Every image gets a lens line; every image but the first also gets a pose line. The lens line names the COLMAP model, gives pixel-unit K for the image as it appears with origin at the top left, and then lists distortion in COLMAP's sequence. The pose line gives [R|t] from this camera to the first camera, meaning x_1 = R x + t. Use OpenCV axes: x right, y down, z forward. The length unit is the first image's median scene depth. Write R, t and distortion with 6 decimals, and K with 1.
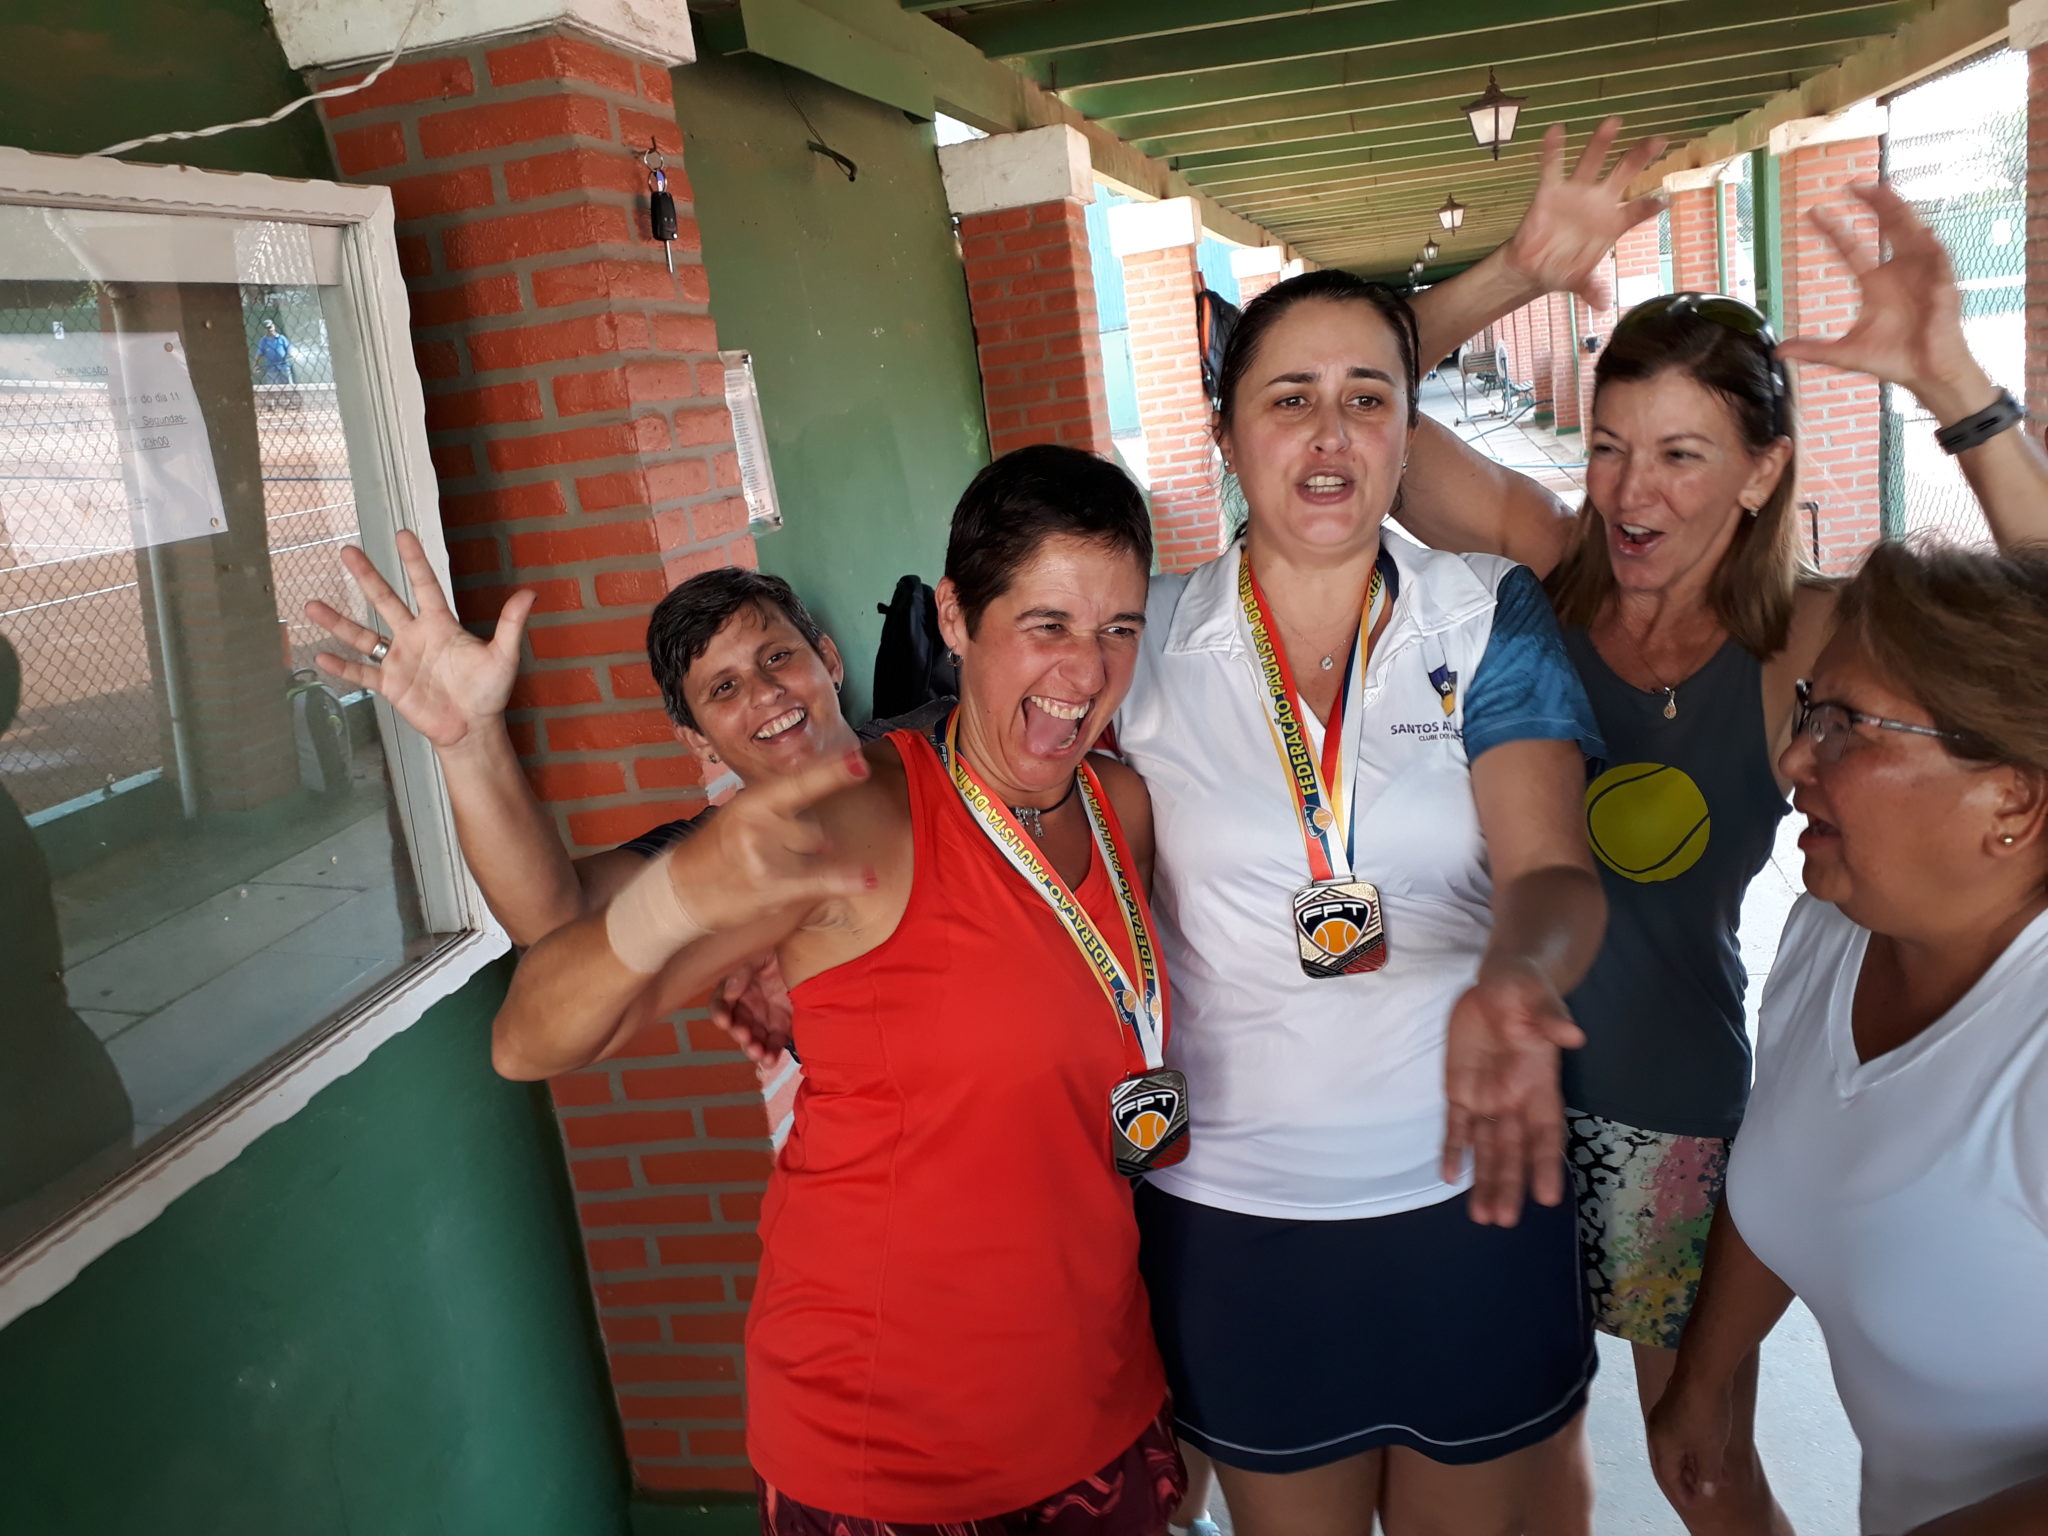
lens RADIAL K [[1610.8, 0, 1020.8], [0, 1610.8, 775.3], [0, 0, 1]] dist [0.036764, -0.049628]
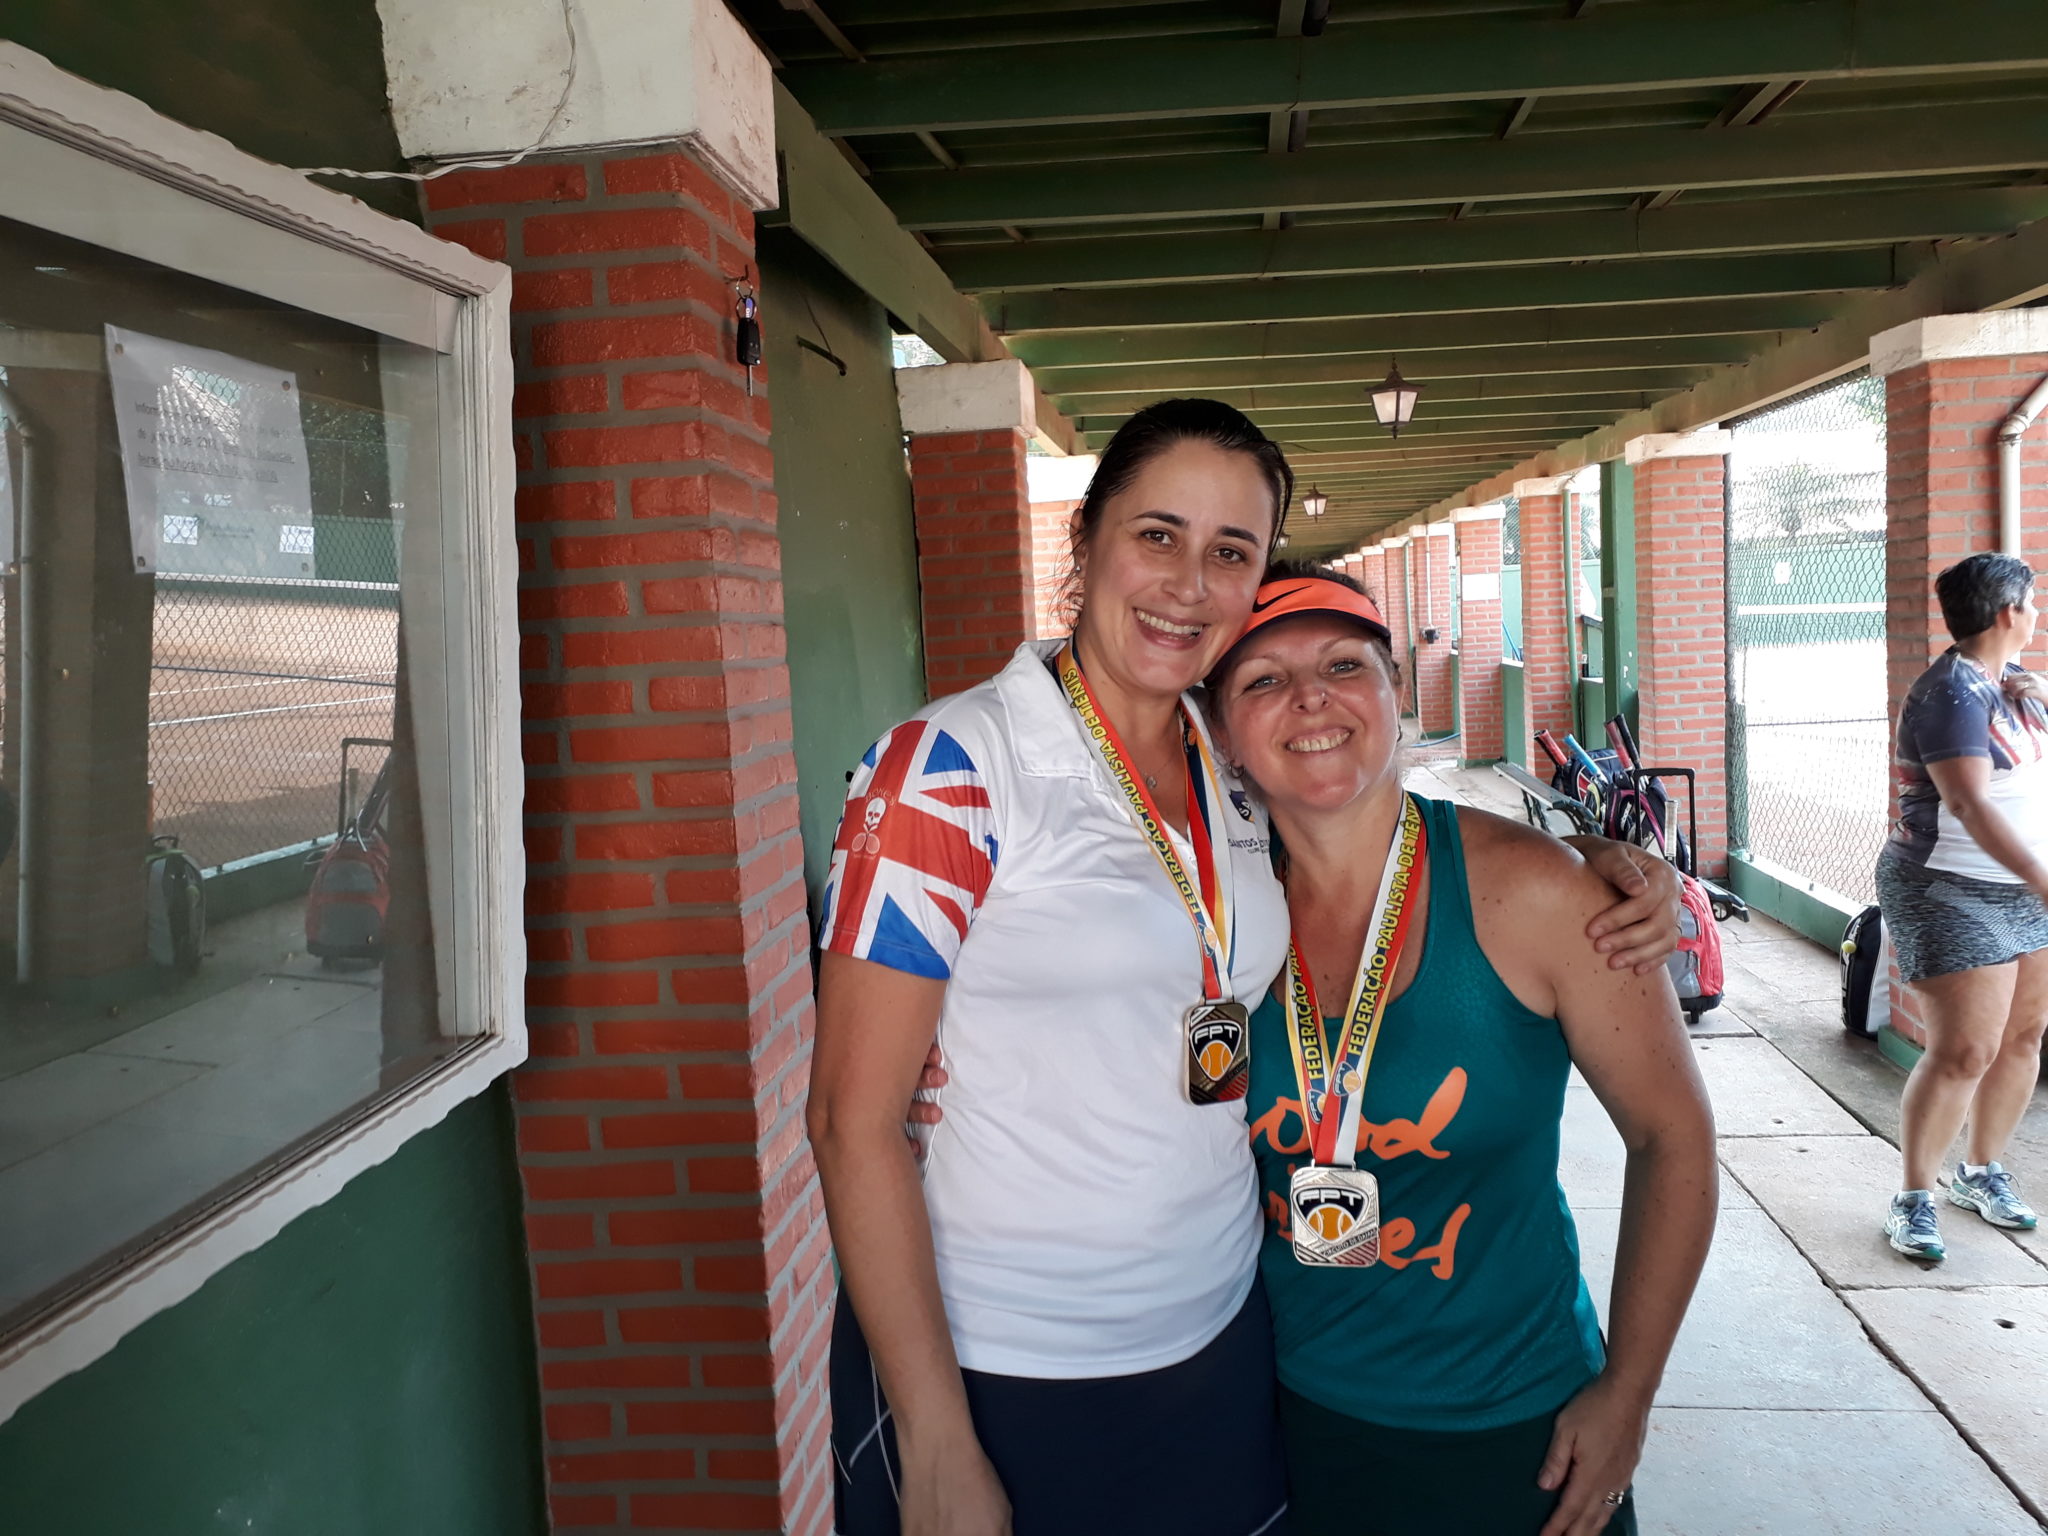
lens RADIAL K [[1604.6, 0, 1022.5], [0, 1604.6, 782.0], [0, 0, 1]] dist [0.056883, -0.083981]
pose [[0.992713, 0.070560, 0.097686, -0.092153], [-0.054957, 0.986526, -0.154095, 0.053329], [-0.107243, 0.147603, 0.983215, 0.018334]]
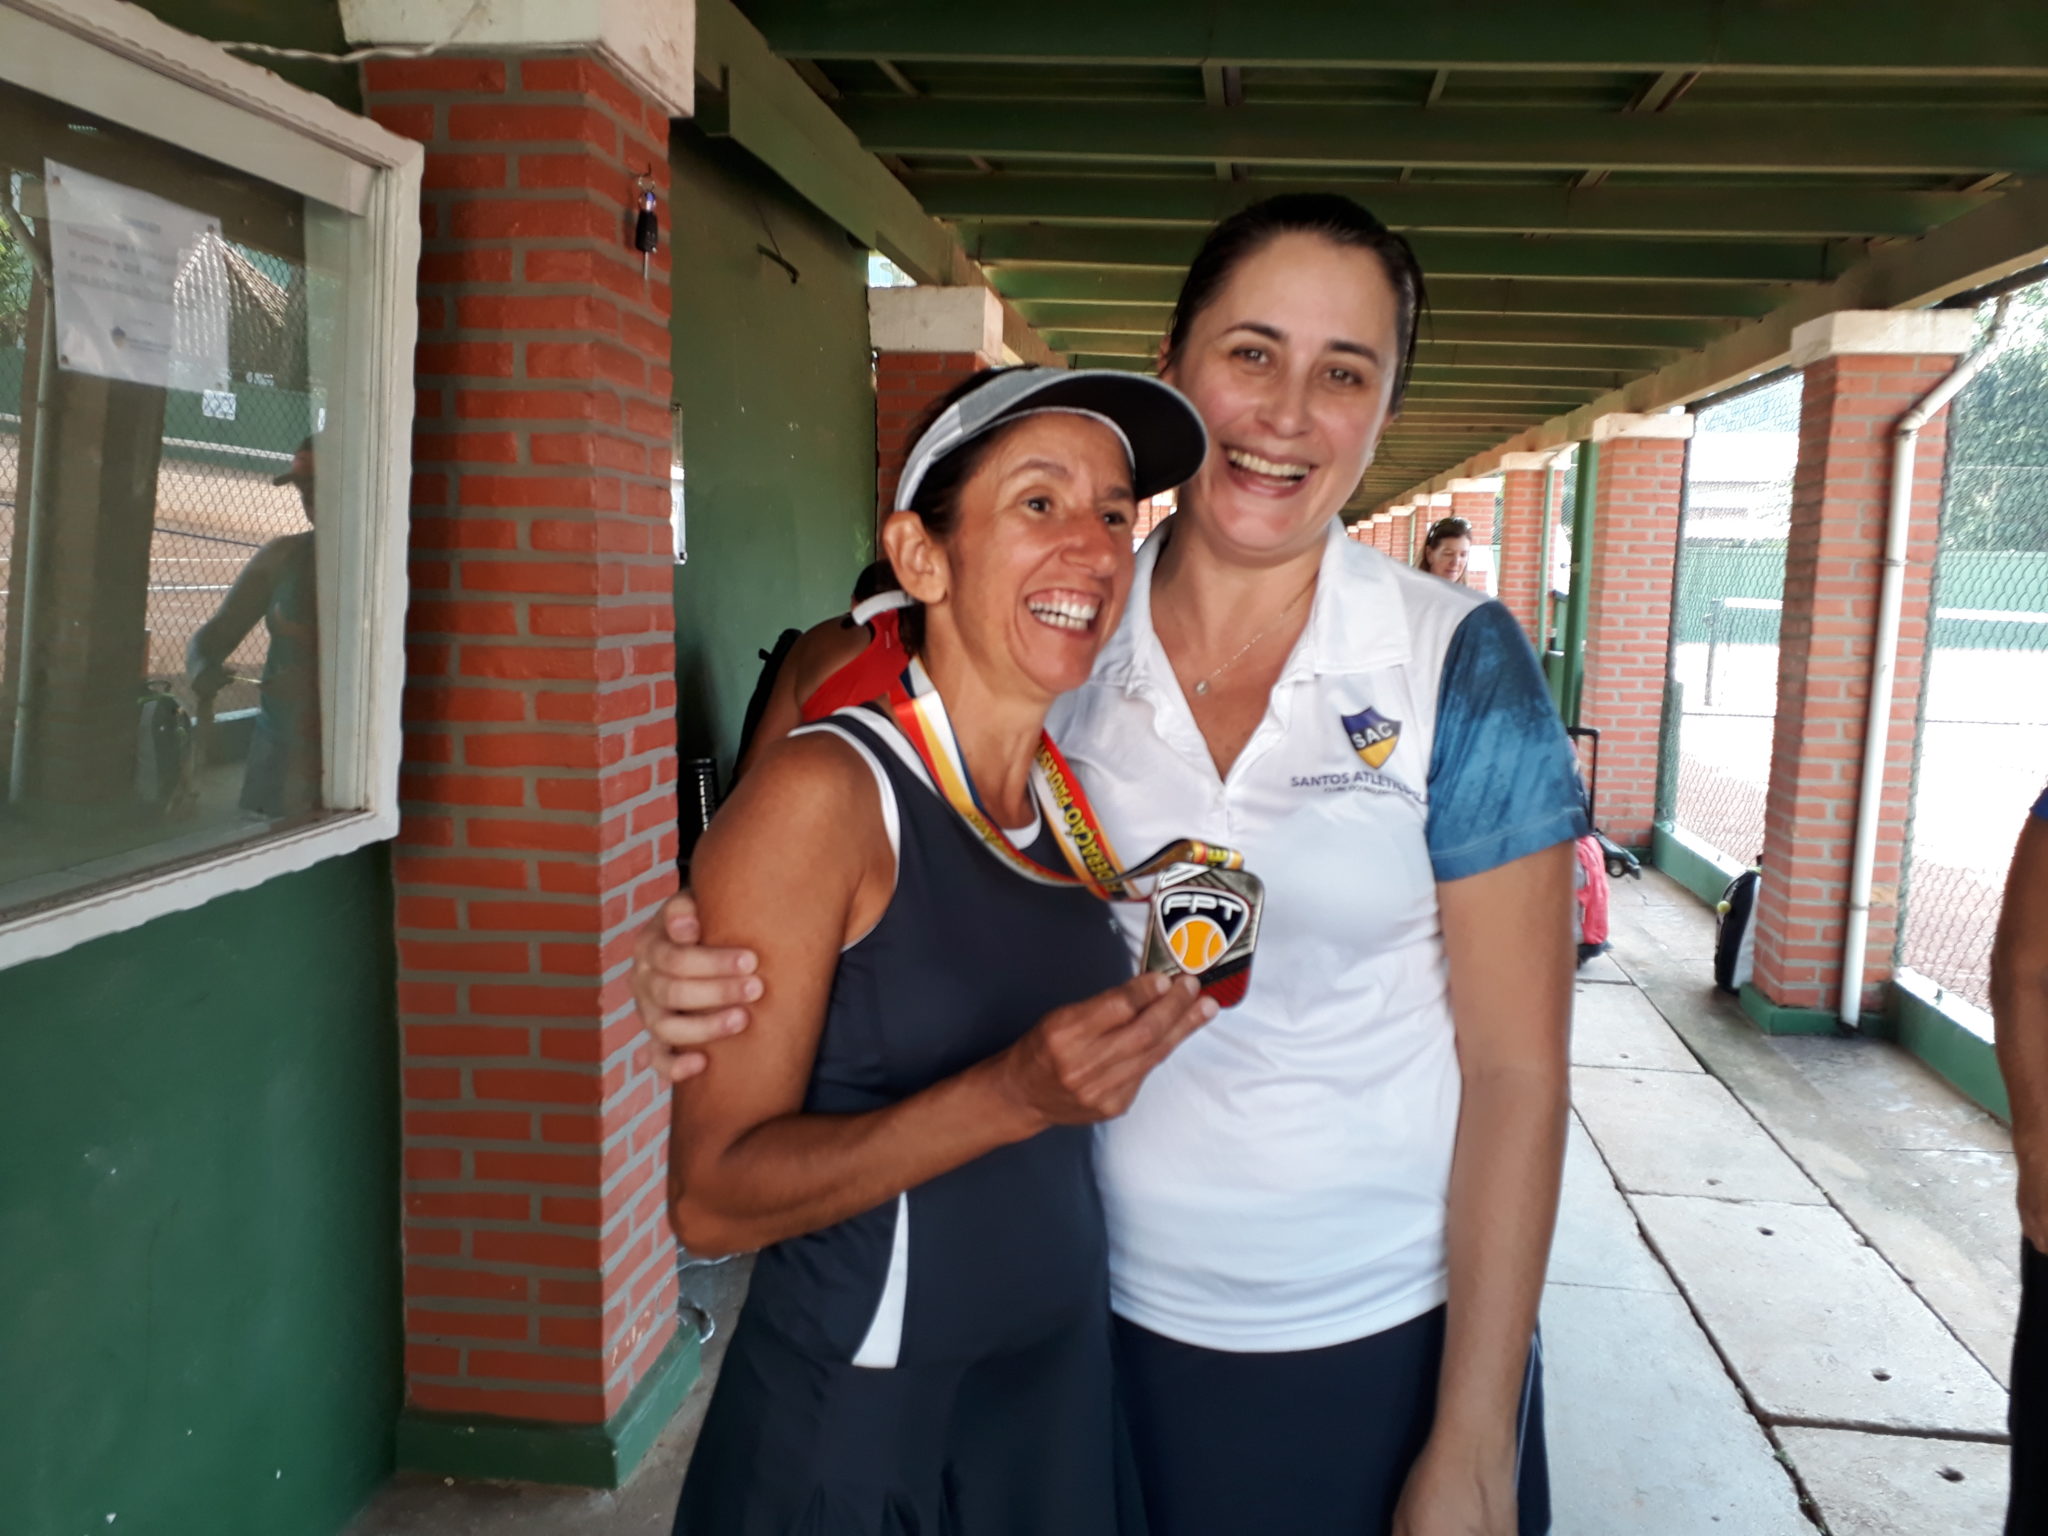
lens RADIAL K [[1587.2, 0, 1011.9], [0, 1587.2, 766.0], [0, 0, 1]] dist [0.020048, -0.000800]
pose [[0.984847, 0.147451, 0.091294, -0.008953], [-0.135495, 0.982780, -0.125640, 0.096539], [-0.108248, 0.111366, 0.987866, -0.074370]]
